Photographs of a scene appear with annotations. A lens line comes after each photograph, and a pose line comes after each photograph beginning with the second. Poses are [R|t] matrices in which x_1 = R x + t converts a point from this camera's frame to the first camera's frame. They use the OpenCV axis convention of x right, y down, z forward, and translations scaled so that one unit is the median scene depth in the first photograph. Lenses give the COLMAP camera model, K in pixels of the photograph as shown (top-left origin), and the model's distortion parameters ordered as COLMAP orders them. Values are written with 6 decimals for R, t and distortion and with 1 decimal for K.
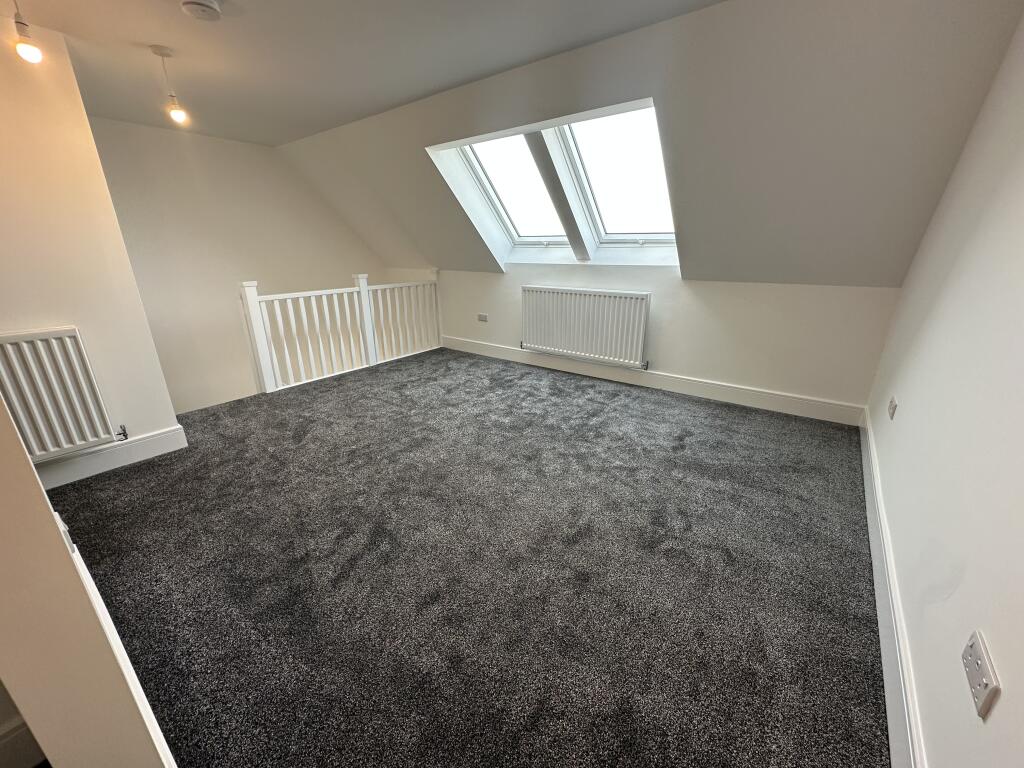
lens RADIAL K [[407.2, 0, 510.9], [0, 407.2, 385.9], [0, 0, 1]] dist [-0.000954, 0.000536]
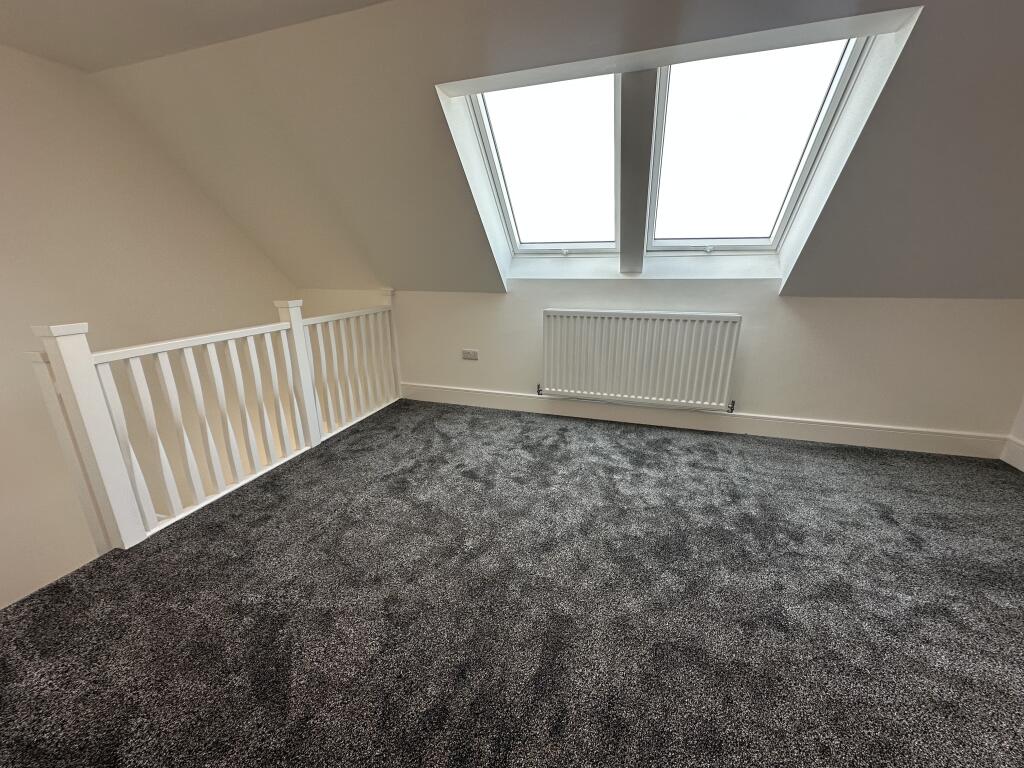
lens RADIAL K [[407.2, 0, 510.9], [0, 407.2, 385.9], [0, 0, 1]] dist [-0.000954, 0.000536]
pose [[0.946078, -0.094255, 0.309922, -0.274234], [0.107231, 0.993918, -0.025064, -0.105225], [-0.305675, 0.056945, 0.950431, 0.358488]]
